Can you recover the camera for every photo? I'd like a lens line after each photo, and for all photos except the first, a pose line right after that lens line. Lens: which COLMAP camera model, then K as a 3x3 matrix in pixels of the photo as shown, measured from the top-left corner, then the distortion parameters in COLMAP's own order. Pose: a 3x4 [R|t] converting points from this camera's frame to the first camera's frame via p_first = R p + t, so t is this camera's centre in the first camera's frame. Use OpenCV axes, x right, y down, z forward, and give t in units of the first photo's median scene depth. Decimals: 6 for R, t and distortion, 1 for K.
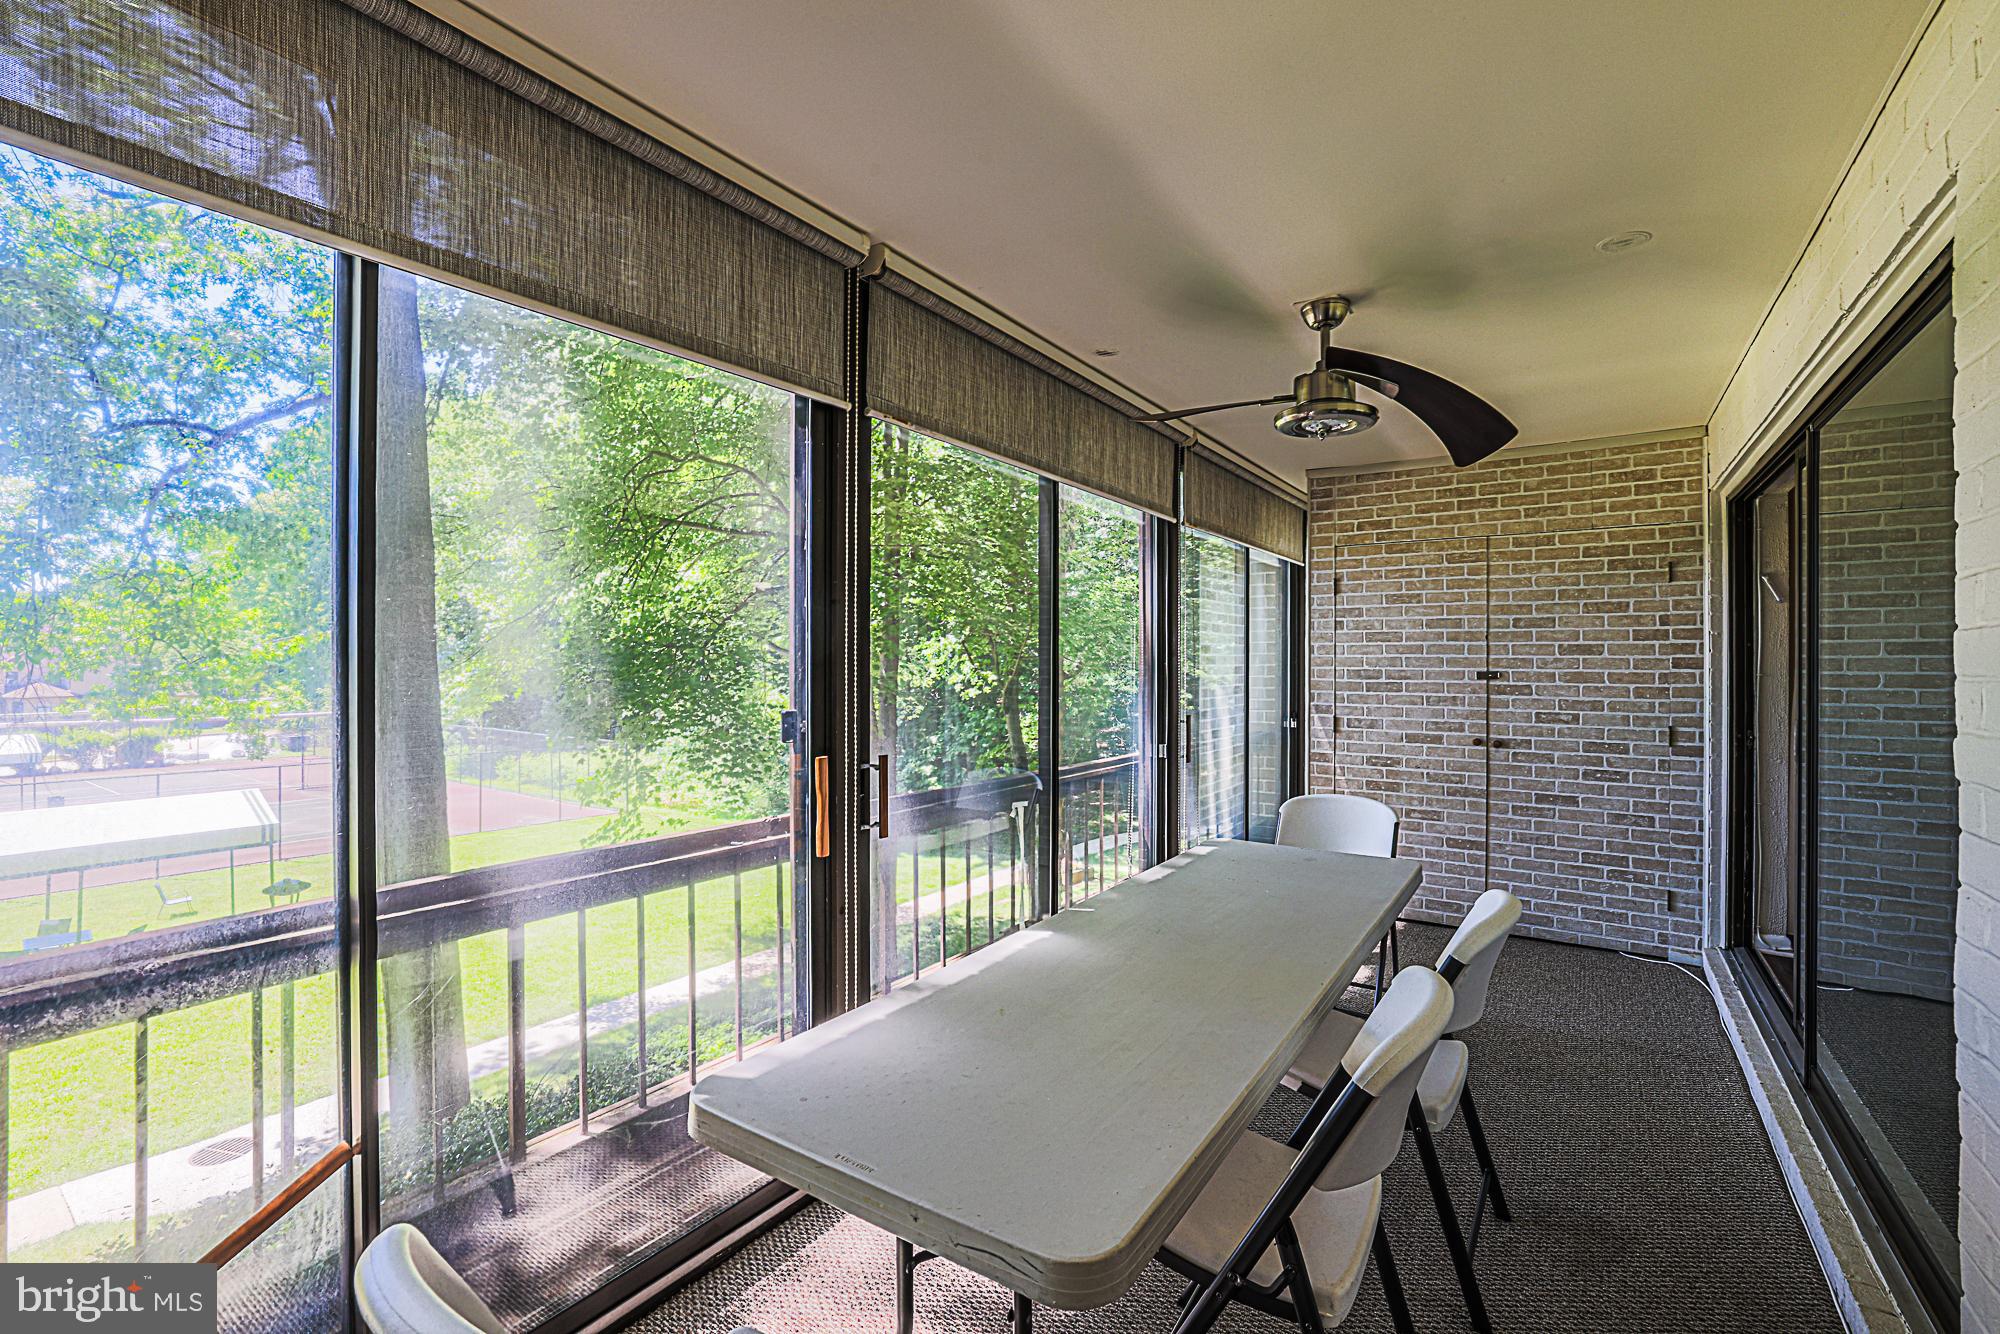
lens RADIAL K [[867.9, 0, 985.3], [0, 867.9, 663.7], [0, 0, 1]] dist [-0.046085, 0.007959]
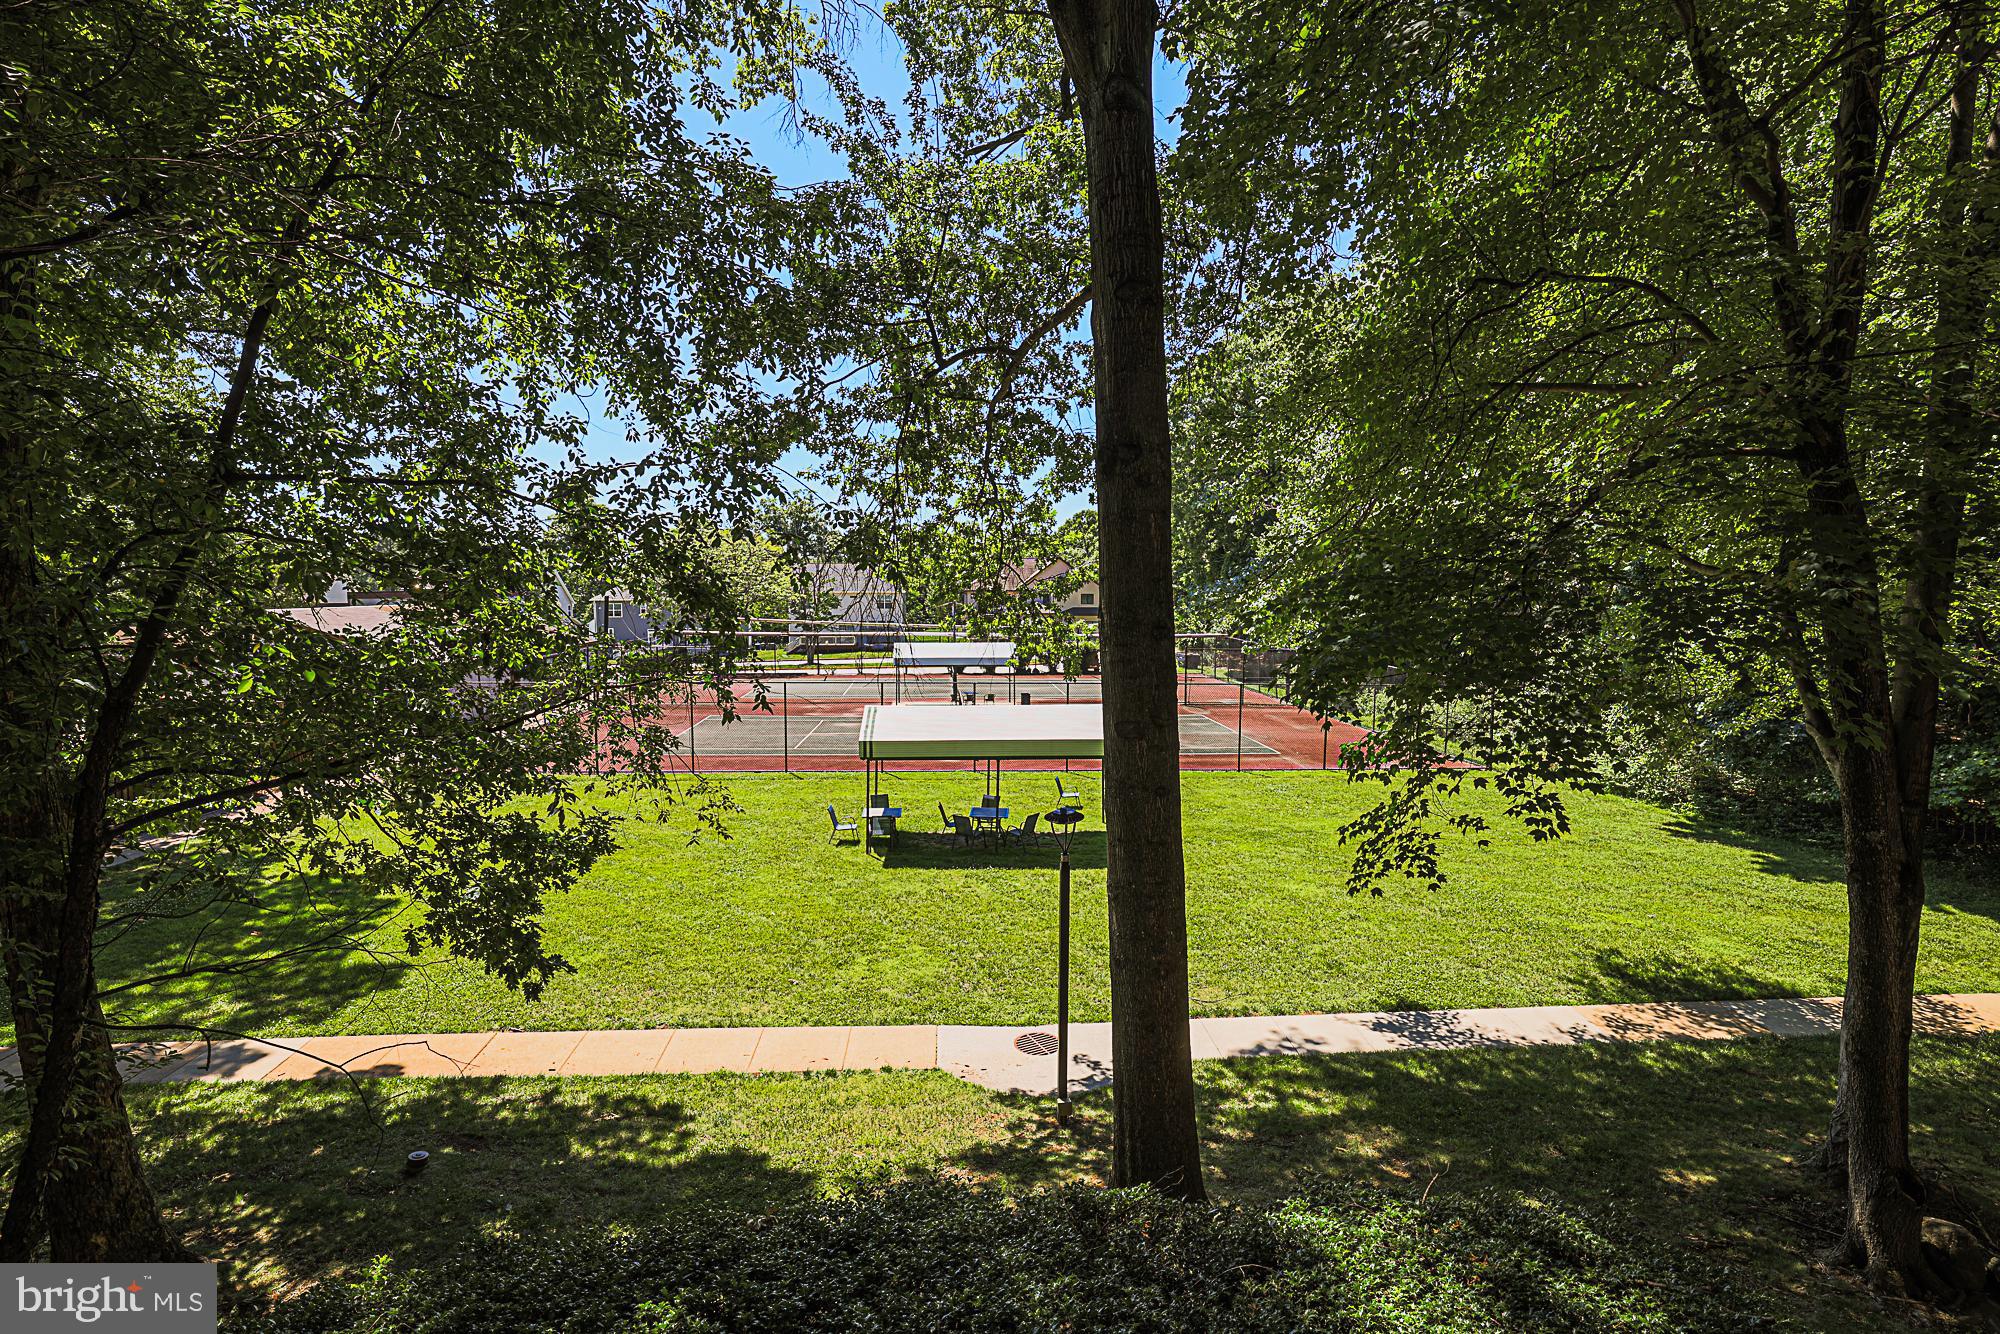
lens RADIAL K [[969.2, 0, 1003.0], [0, 969.2, 662.6], [0, 0, 1]] dist [-0.025662, -0.000224]
pose [[0.639192, 0.061691, -0.766569, -0.022630], [-0.004500, 0.997060, 0.076487, 0.003254], [0.769034, -0.045441, 0.637591, 0.211068]]
